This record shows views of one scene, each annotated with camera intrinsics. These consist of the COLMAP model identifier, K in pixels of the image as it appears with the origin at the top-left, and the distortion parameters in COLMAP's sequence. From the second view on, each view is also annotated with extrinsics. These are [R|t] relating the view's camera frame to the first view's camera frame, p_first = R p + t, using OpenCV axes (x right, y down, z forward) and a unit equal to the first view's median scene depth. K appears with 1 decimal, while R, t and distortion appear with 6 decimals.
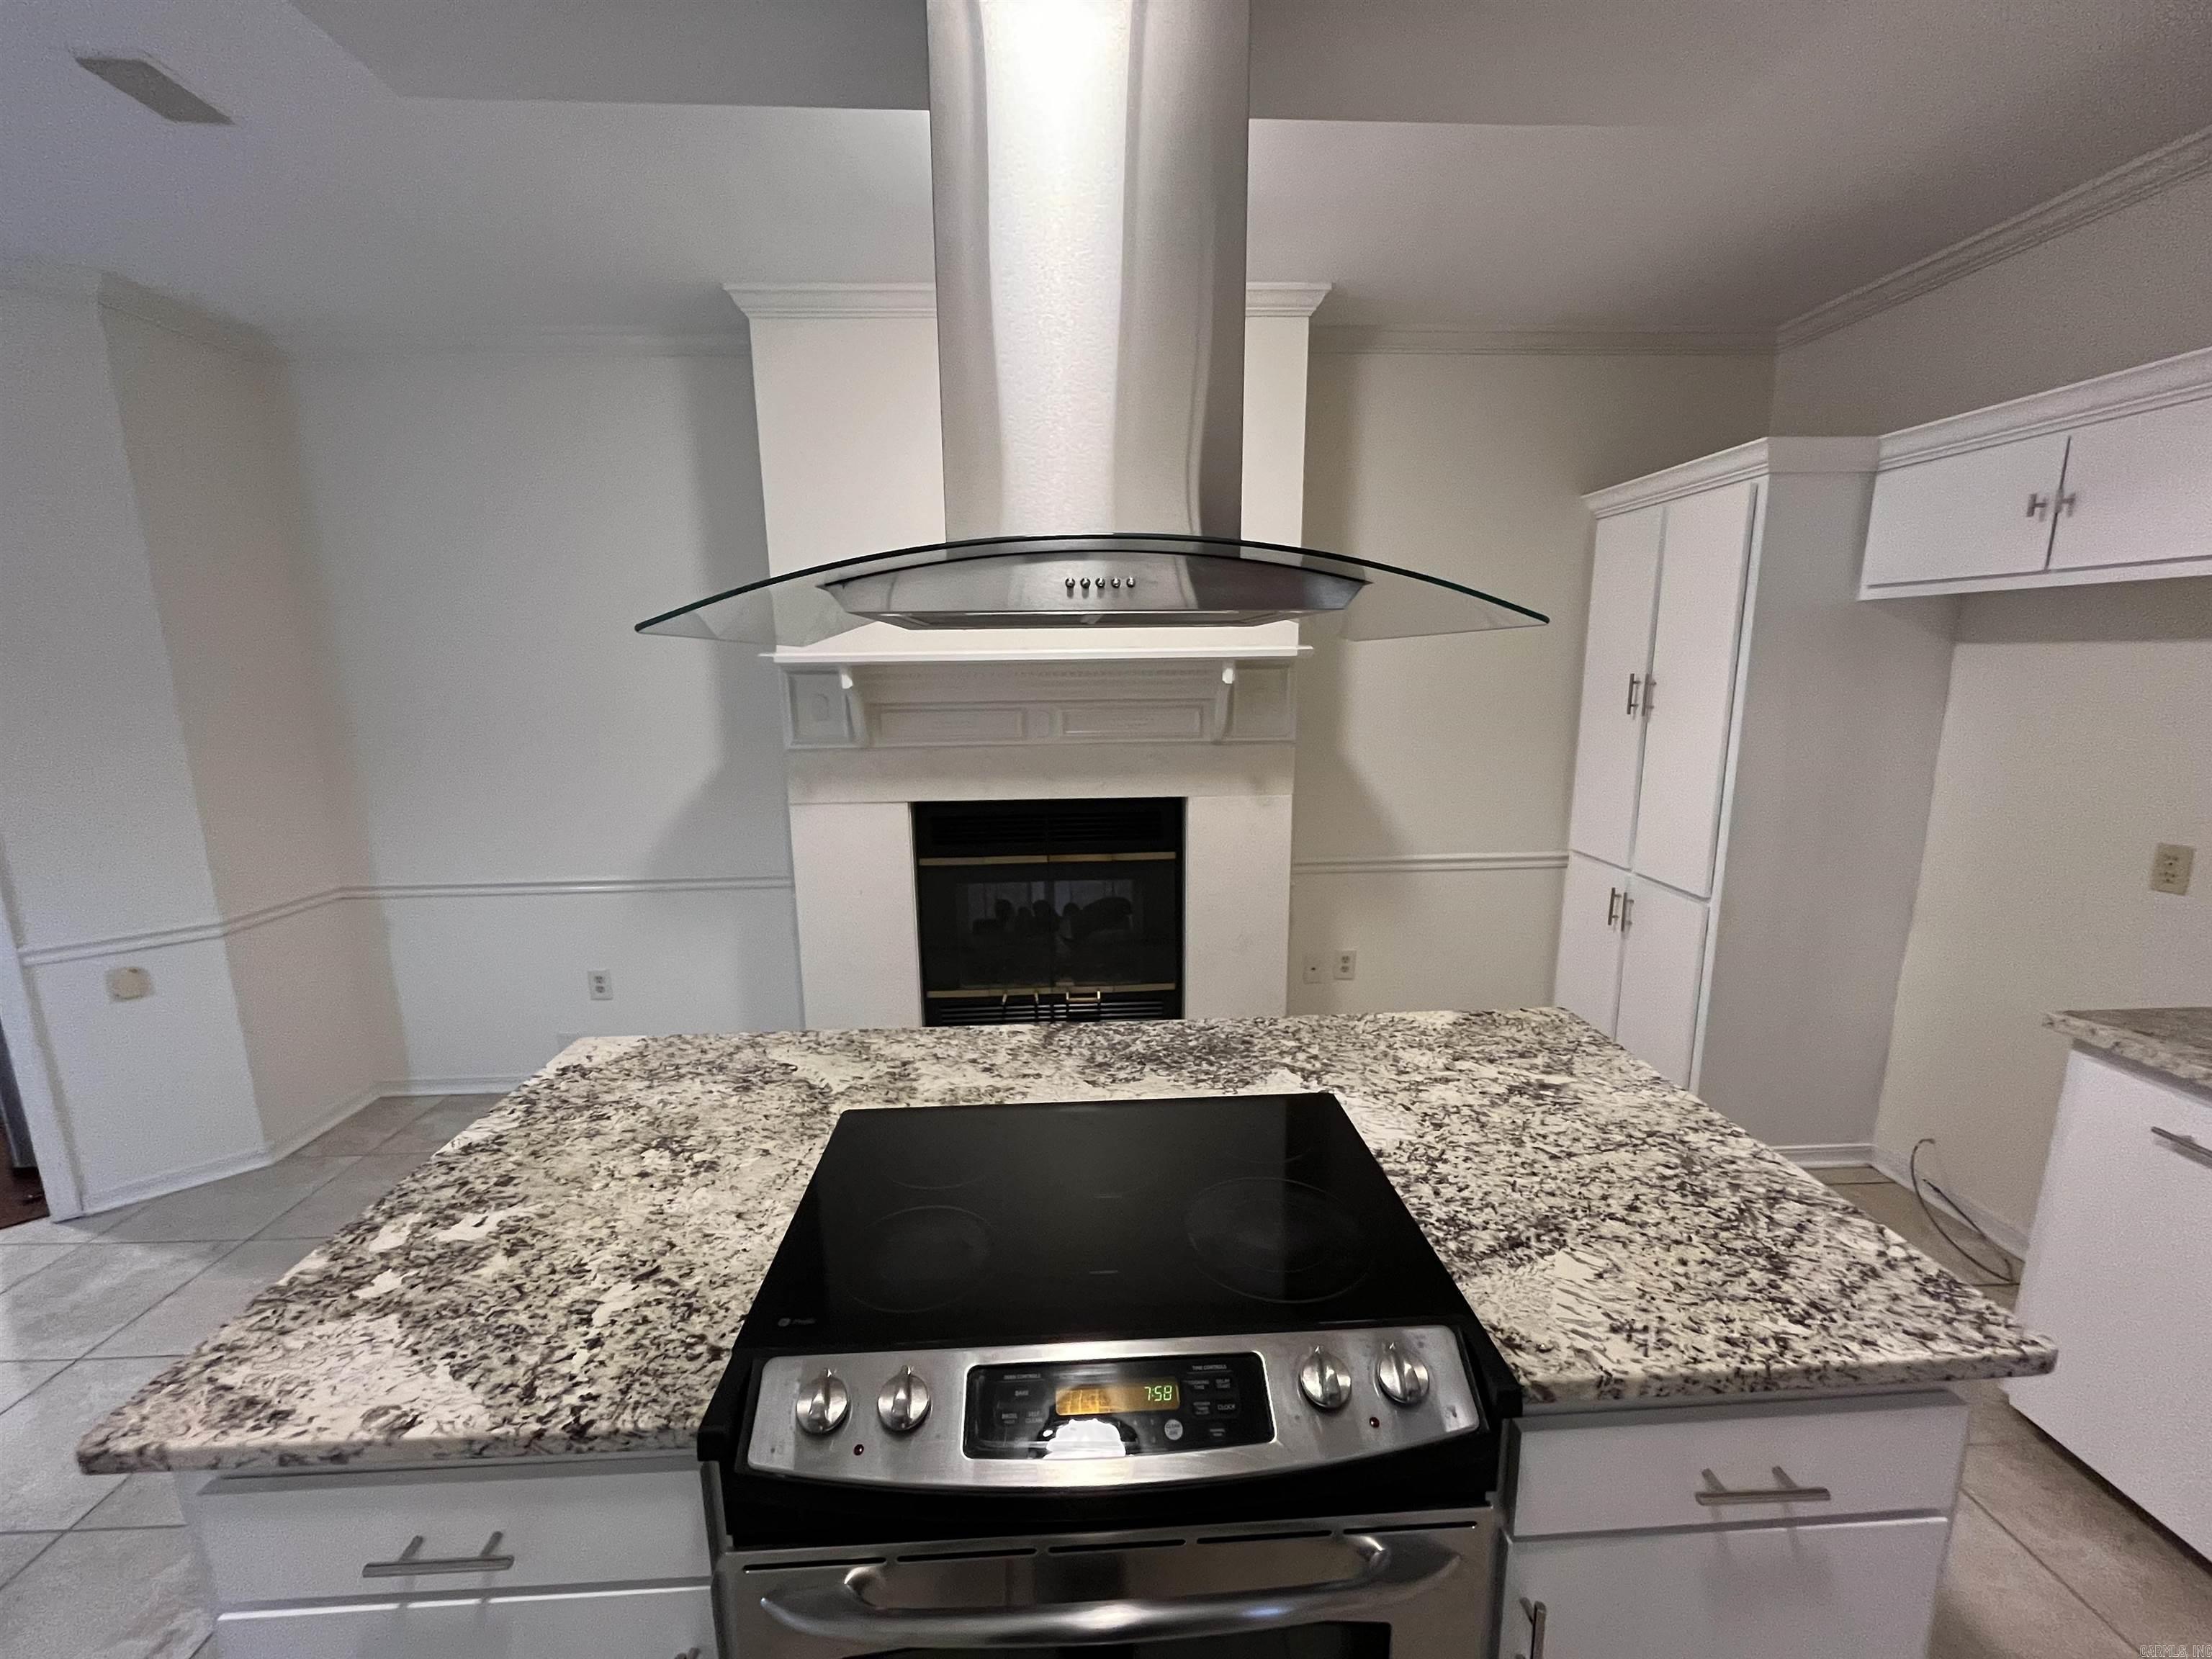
lens RADIAL K [[893.0, 0, 1101.2], [0, 893.0, 829.5], [0, 0, 1]] dist [-0.002644, -0.000229]
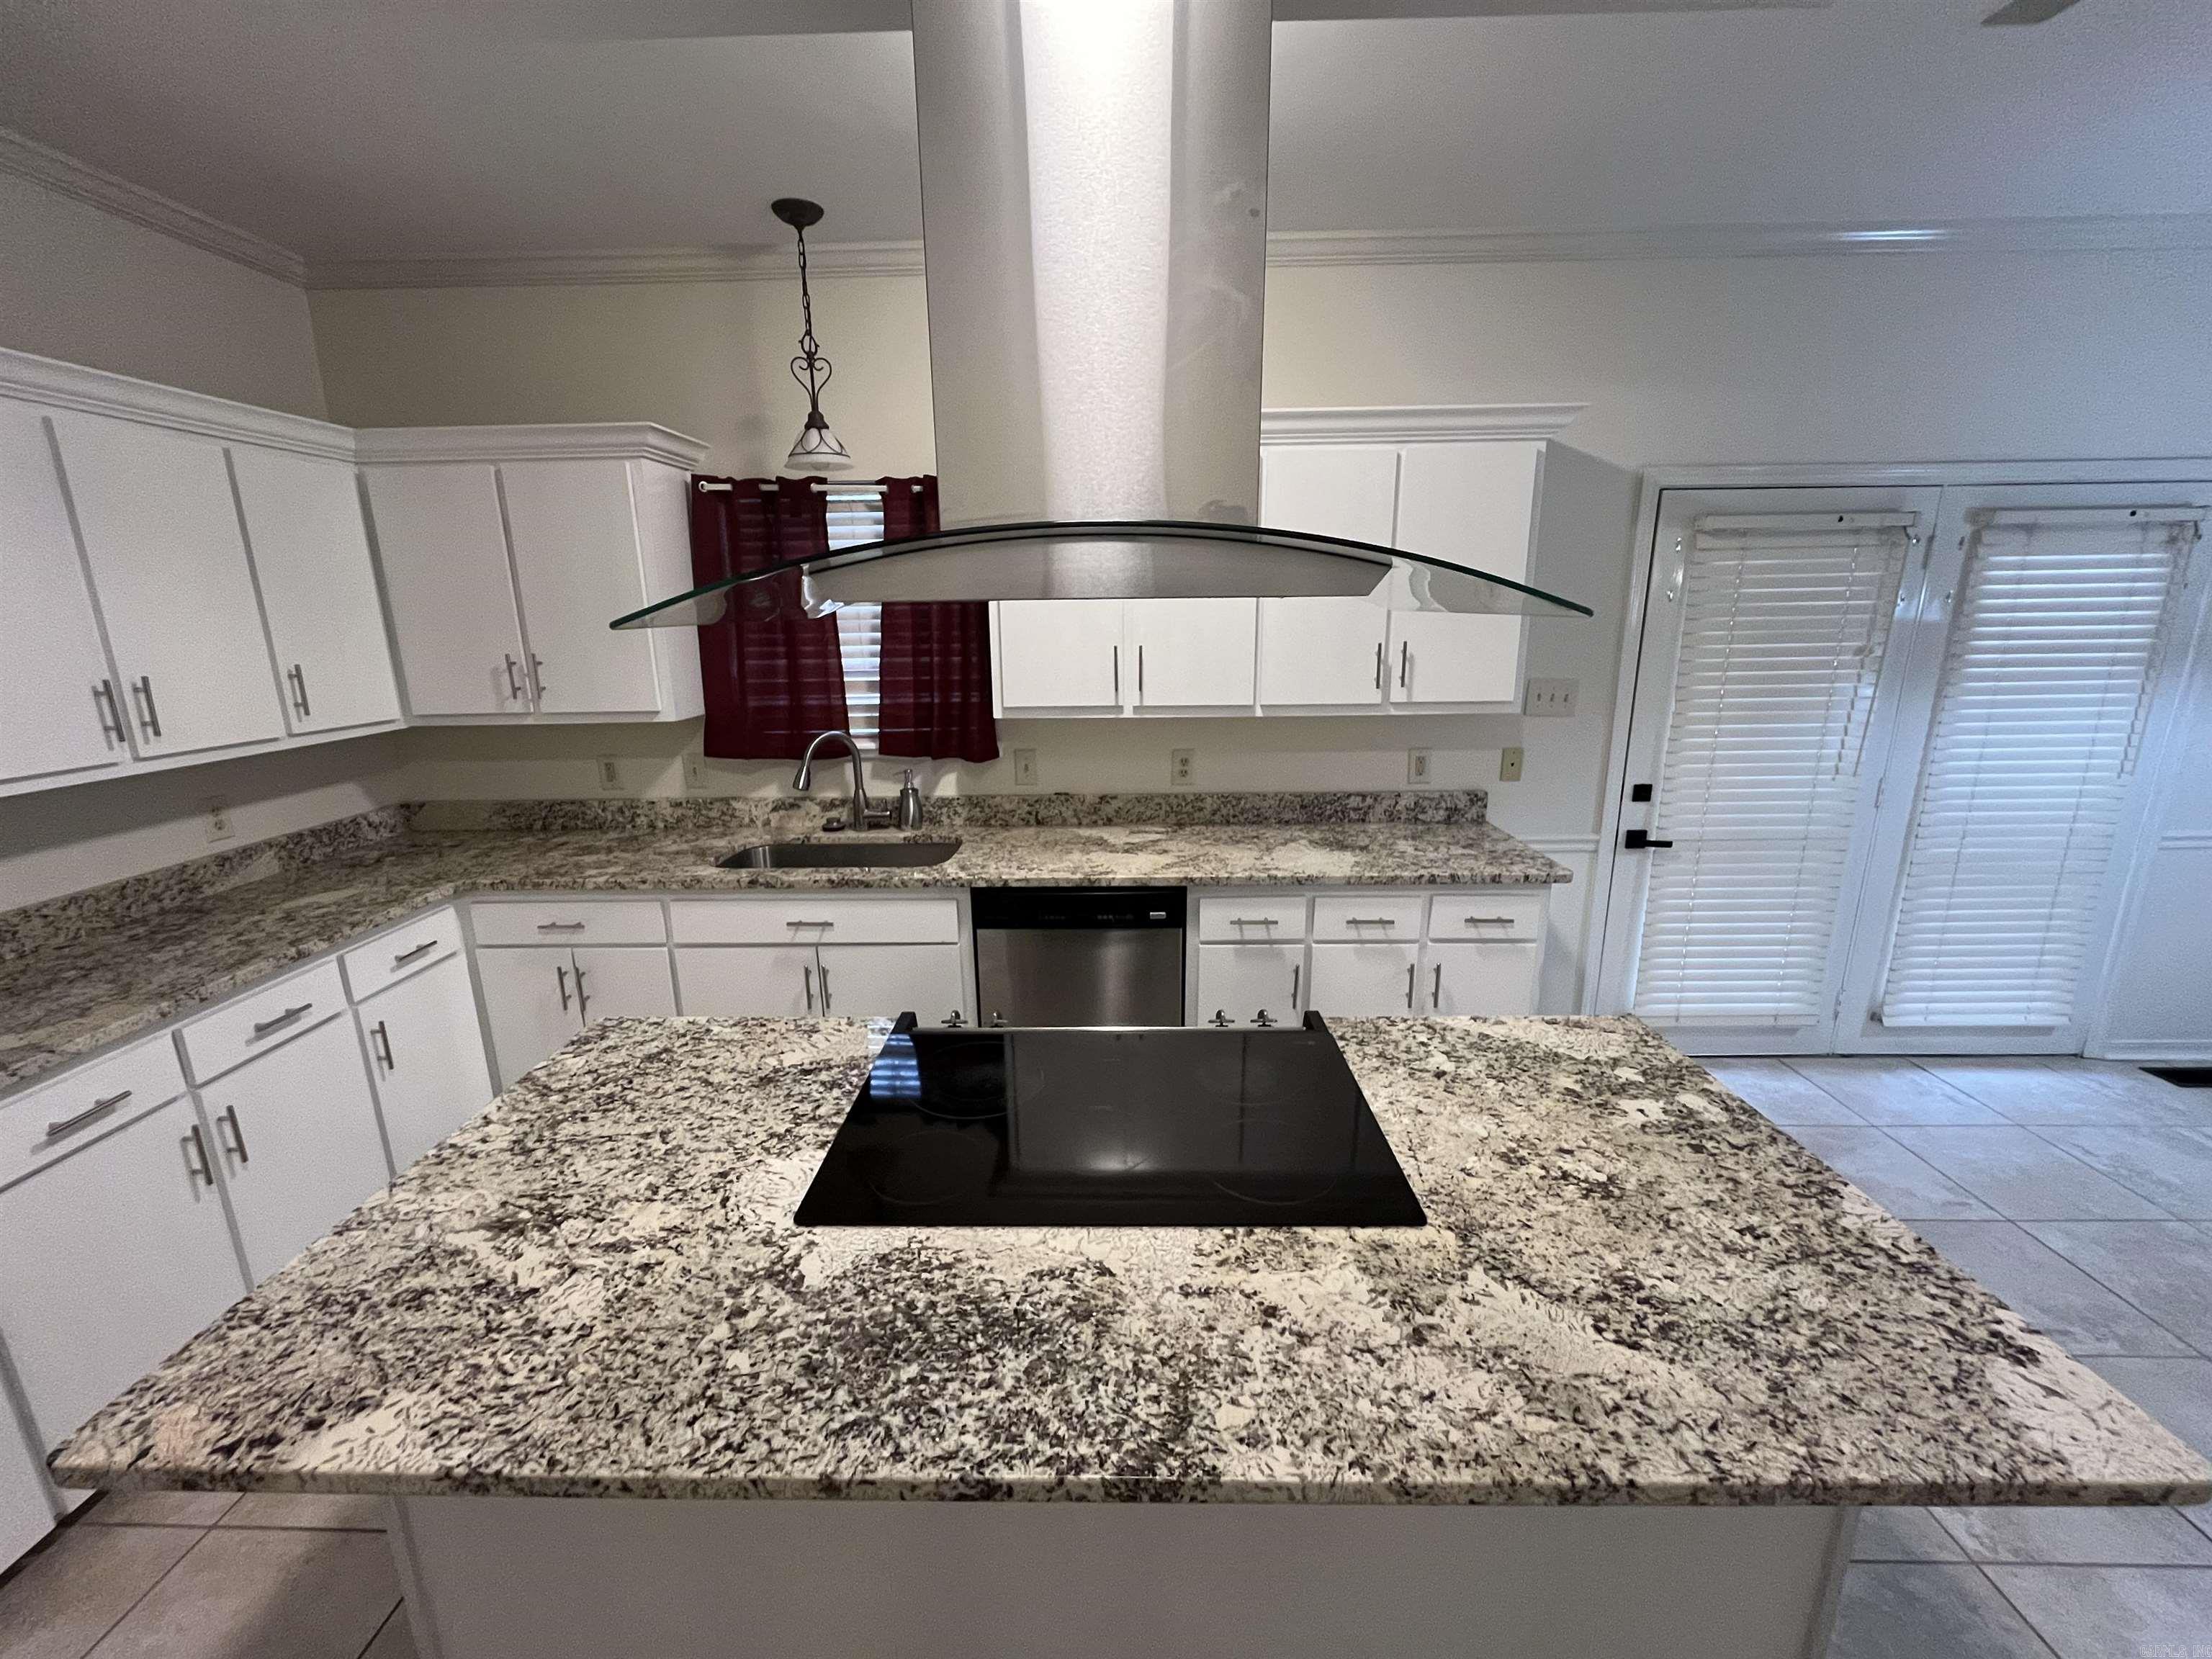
lens RADIAL K [[893.0, 0, 1099.4], [0, 893.0, 829.3], [0, 0, 1]] dist [-0.002644, -0.000229]
pose [[-0.997503, 0.006959, 0.070286, -0.050806], [0.035723, 0.908177, 0.417060, -0.273655], [-0.060930, 0.418530, -0.906157, 1.318241]]
